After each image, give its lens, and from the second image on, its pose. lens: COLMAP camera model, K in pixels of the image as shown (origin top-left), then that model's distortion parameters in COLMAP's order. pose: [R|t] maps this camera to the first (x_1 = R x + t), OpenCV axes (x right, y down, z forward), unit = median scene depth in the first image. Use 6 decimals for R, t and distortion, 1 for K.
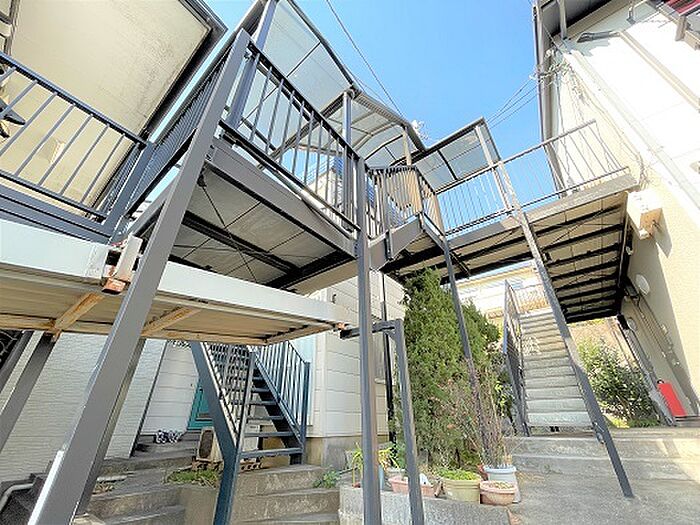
lens RADIAL K [[281.0, 0, 352.4], [0, 281.0, 261.1], [0, 0, 1]] dist [-0.002993, -0.001013]
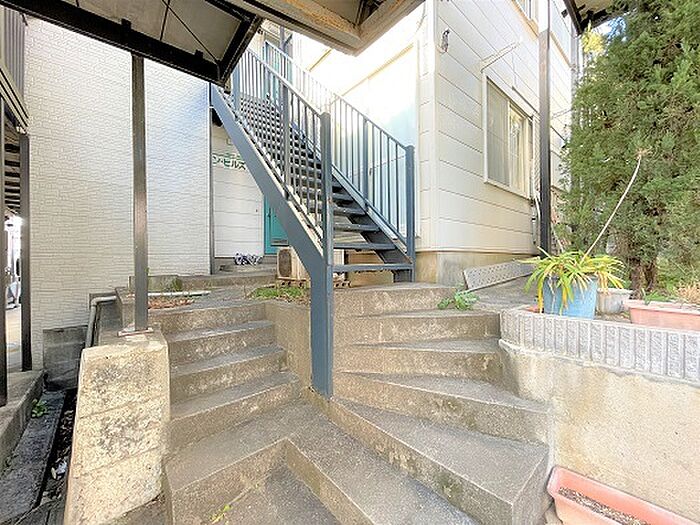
lens RADIAL K [[281.0, 0, 348.2], [0, 281.0, 262.0], [0, 0, 1]] dist [-0.002993, -0.001013]
pose [[0.979060, 0.000983, -0.203571, -0.179059], [0.102821, 0.860675, 0.498665, 0.277995], [0.175699, -0.509154, 0.842551, 0.356823]]
